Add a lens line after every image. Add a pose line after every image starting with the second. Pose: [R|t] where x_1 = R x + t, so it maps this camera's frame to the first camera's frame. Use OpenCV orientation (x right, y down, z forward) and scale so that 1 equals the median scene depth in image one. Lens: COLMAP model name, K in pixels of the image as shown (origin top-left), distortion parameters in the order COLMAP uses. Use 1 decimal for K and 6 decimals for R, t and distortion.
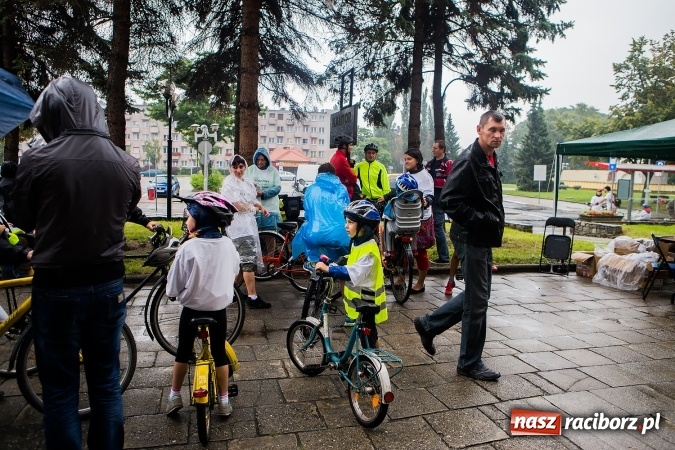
lens RADIAL K [[537.0, 0, 337.5], [0, 537.0, 225.0], [0, 0, 1]] dist [-0.070144, 0.004228]
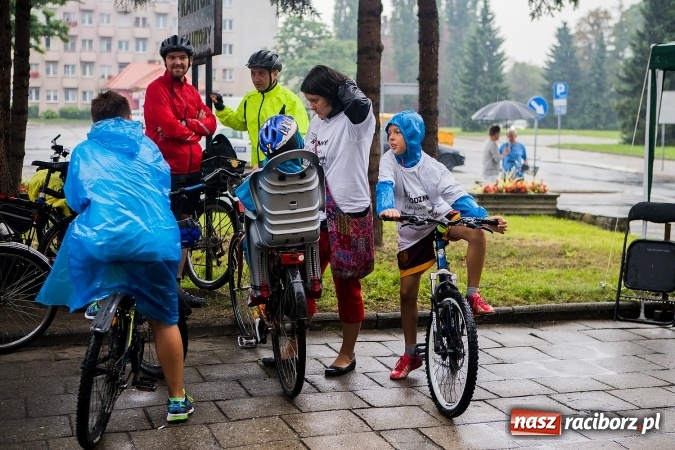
lens RADIAL K [[1070.1, 0, 337.5], [0, 1070.1, 225.0], [0, 0, 1]] dist [0.054575, 0.046991]
pose [[0.998448, -0.017387, 0.052908, 0.054403], [0.016970, 0.999821, 0.008338, -0.004835], [-0.053043, -0.007427, 0.998565, 0.037903]]
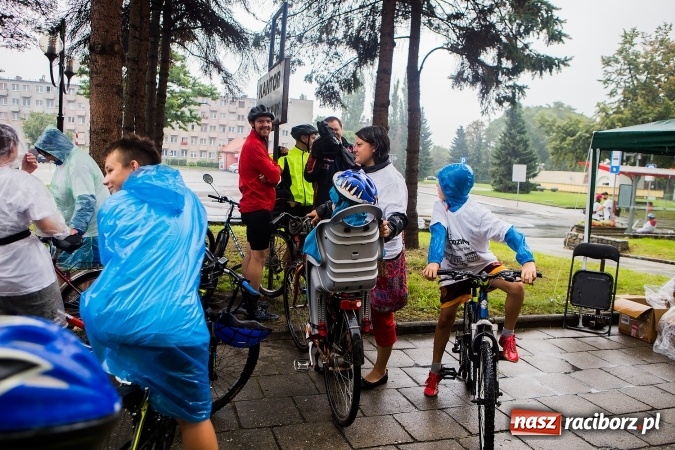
lens RADIAL K [[537.0, 0, 337.5], [0, 537.0, 225.0], [0, 0, 1]] dist [-0.070144, 0.004228]
pose [[0.997975, 0.023654, 0.059049, 0.039025], [-0.024273, 0.999657, 0.009794, -0.024075], [-0.058797, -0.011207, 0.998207, 0.238193]]
